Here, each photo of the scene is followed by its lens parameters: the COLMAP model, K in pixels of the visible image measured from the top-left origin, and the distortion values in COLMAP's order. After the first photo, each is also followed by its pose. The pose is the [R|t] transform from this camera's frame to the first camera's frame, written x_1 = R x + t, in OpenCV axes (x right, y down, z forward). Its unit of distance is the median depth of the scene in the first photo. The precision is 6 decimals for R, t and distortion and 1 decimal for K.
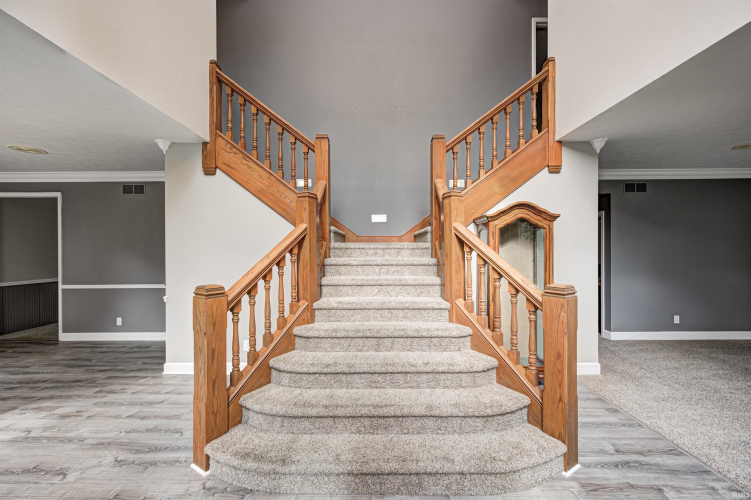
lens RADIAL K [[292.0, 0, 375.6], [0, 292.0, 250.2], [0, 0, 1]] dist [-0.002729, -0.000092]
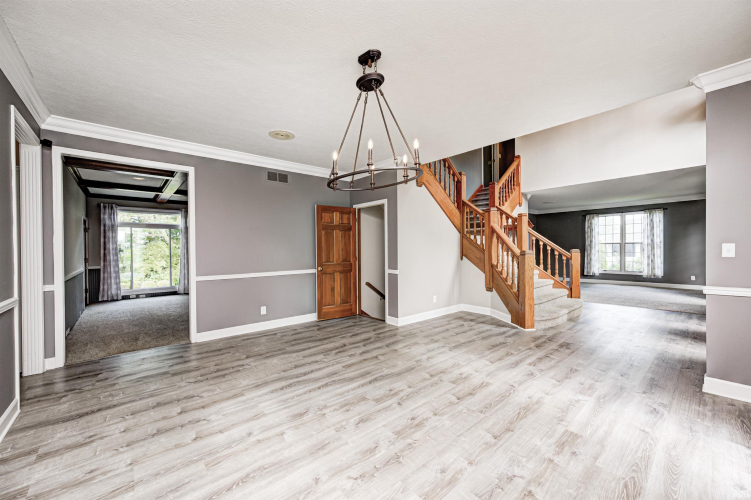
lens RADIAL K [[292.0, 0, 377.5], [0, 292.0, 249.1], [0, 0, 1]] dist [-0.002729, -0.000092]
pose [[0.757975, -0.003558, 0.652274, -1.794179], [0.005798, 0.999982, -0.001283, 0.063468], [-0.652258, 0.004754, 0.757982, 0.016884]]
